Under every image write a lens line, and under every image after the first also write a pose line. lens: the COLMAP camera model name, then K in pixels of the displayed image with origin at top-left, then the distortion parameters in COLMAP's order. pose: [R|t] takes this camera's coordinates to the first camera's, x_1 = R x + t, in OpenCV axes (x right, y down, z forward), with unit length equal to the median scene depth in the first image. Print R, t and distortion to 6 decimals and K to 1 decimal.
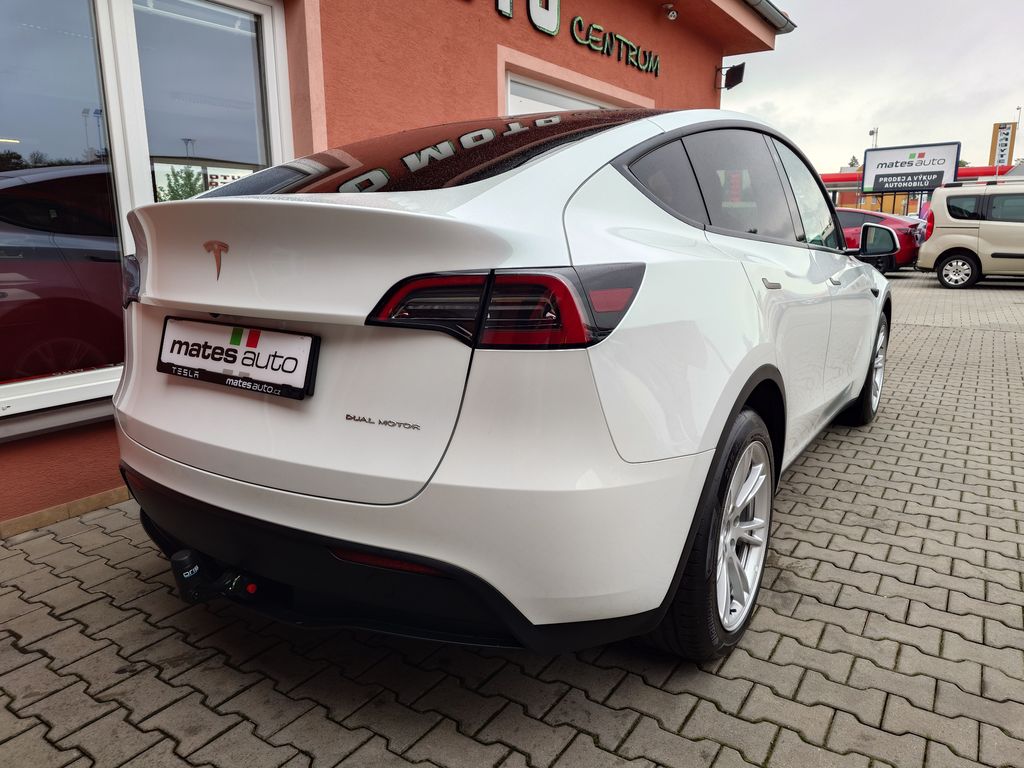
lens RADIAL K [[707.9, 0, 514.5], [0, 707.9, 385.2], [0, 0, 1]] dist [-0.000413, -0.000579]
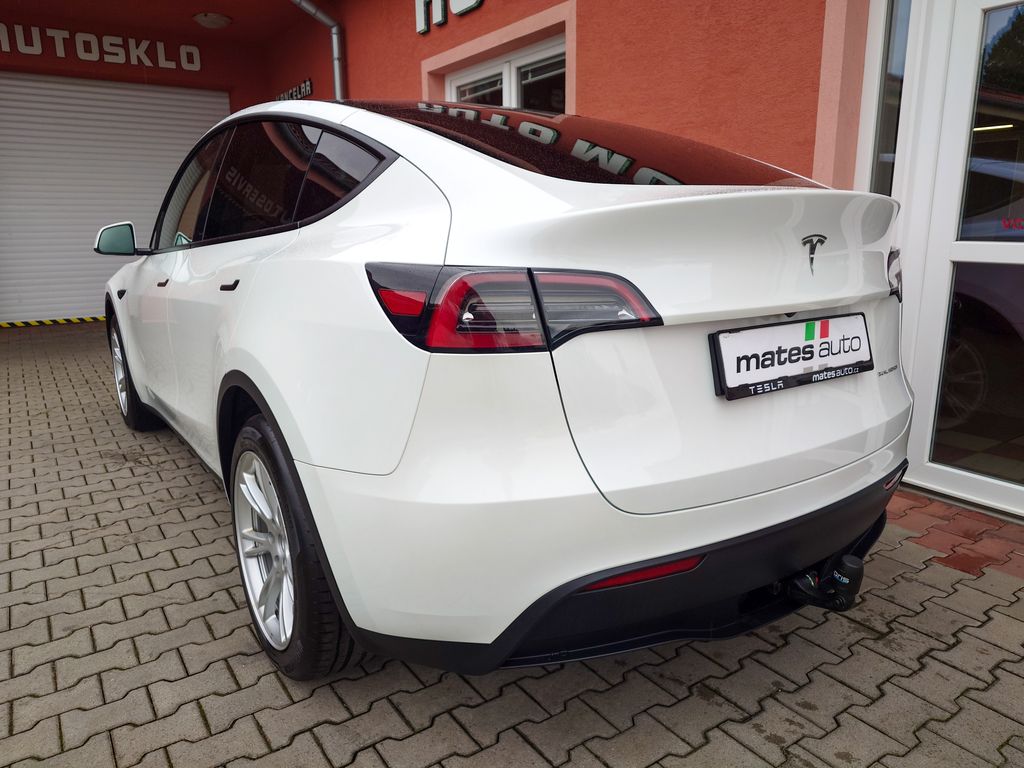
lens RADIAL K [[707.9, 0, 514.5], [0, 707.9, 385.2], [0, 0, 1]] dist [-0.000413, -0.000579]
pose [[-0.365191, 0.218755, -0.904866, 1.000452], [-0.189359, 0.934223, 0.302275, -0.350409], [0.911471, 0.281732, -0.299746, 1.545723]]
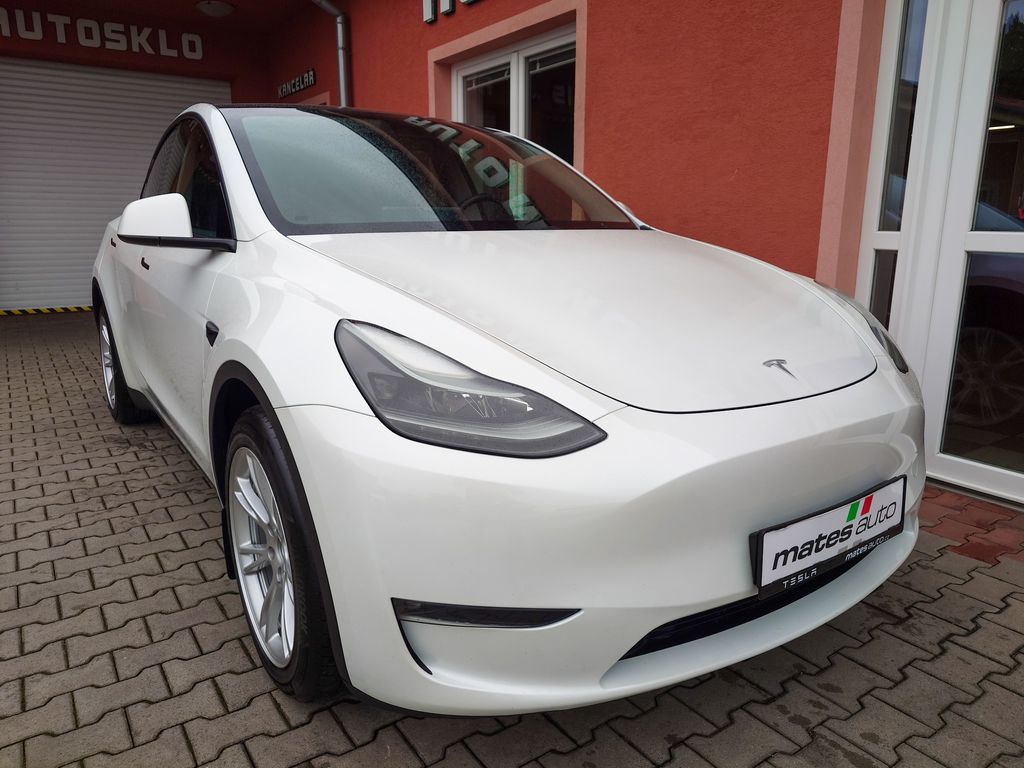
lens RADIAL K [[707.2, 0, 514.9], [0, 707.2, 385.3], [0, 0, 1]] dist [-0.000188, -0.001163]
pose [[-0.359520, 0.216209, -0.907744, 1.005789], [-0.202683, 0.931469, 0.302134, -0.329034], [0.910859, 0.292607, -0.291060, 1.528472]]
